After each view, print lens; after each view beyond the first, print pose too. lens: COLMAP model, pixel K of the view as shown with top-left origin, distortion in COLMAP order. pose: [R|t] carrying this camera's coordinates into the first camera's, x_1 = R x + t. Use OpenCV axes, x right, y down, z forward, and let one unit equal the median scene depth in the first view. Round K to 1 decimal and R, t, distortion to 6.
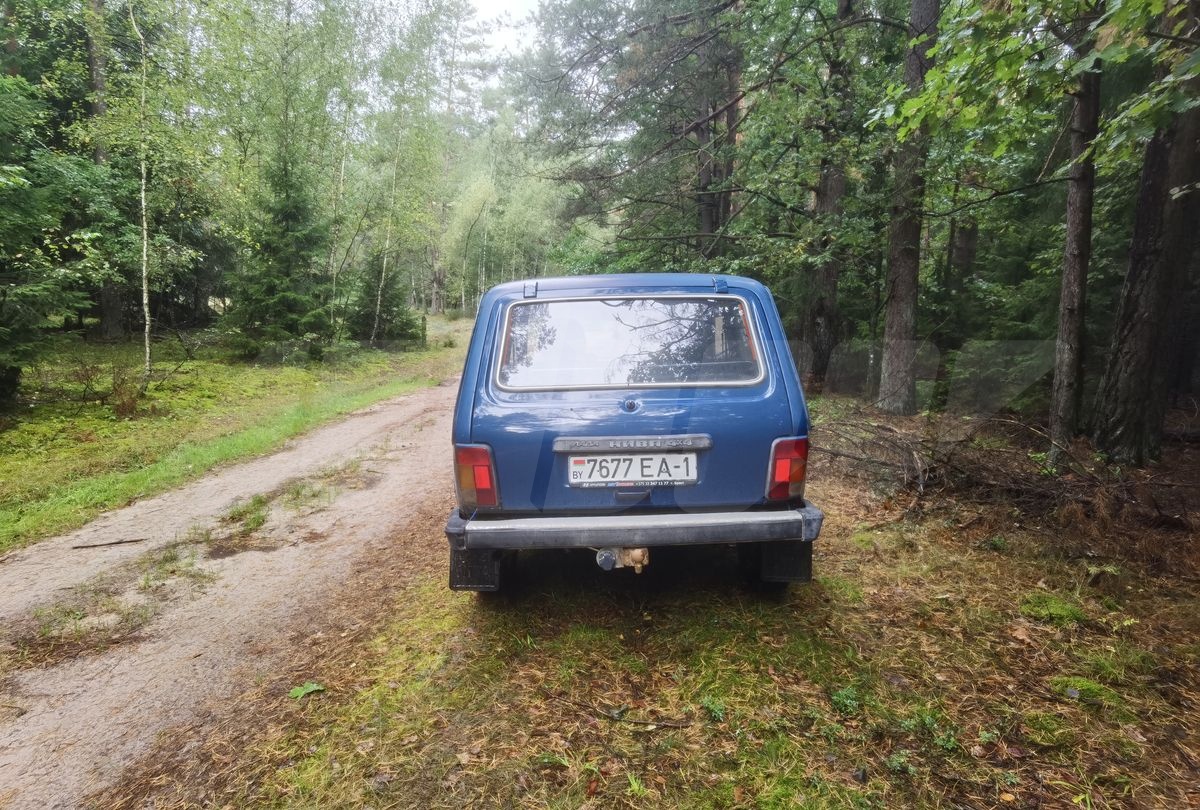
lens RADIAL K [[653.8, 0, 600.0], [0, 653.8, 405.0], [0, 0, 1]] dist [-0.018447, 0.000224]
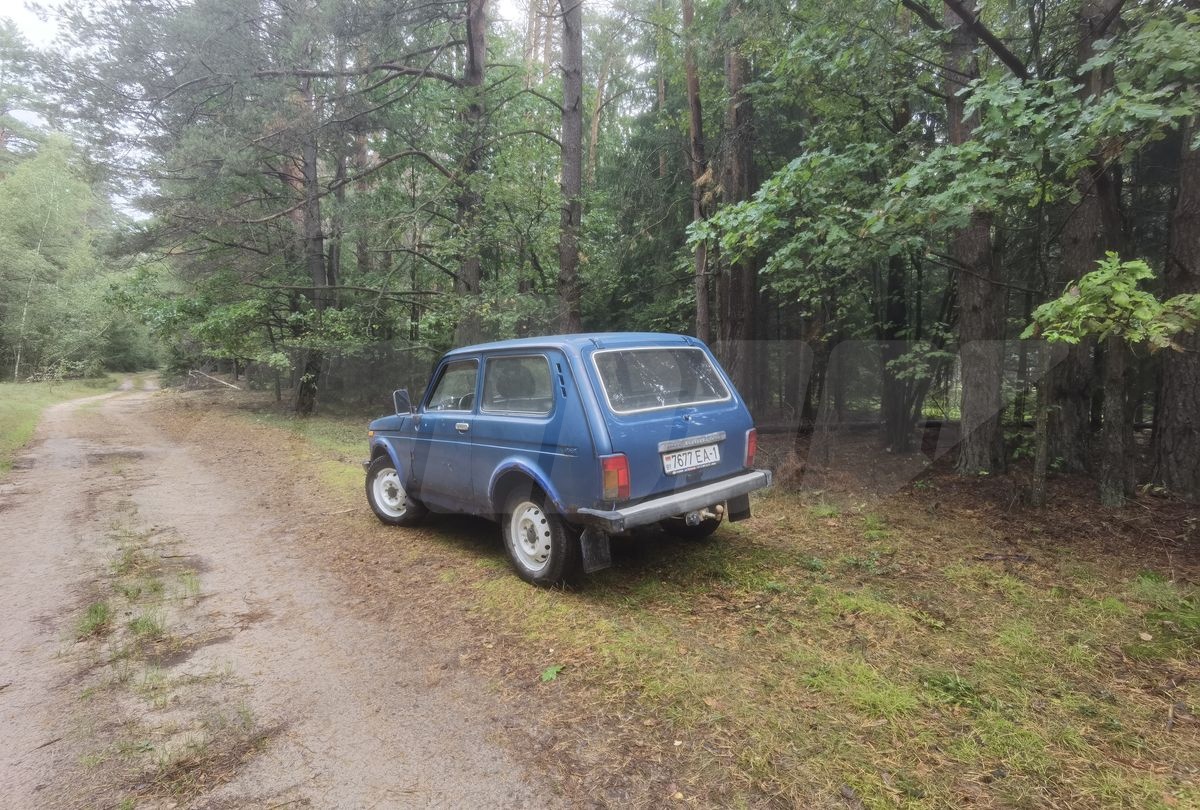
lens RADIAL K [[653.8, 0, 600.0], [0, 653.8, 405.0], [0, 0, 1]] dist [-0.018447, 0.000224]
pose [[0.739119, -0.058585, 0.671022, -1.136558], [0.112865, 0.992897, -0.037633, 0.006196], [-0.664051, 0.103550, 0.740482, -0.007083]]
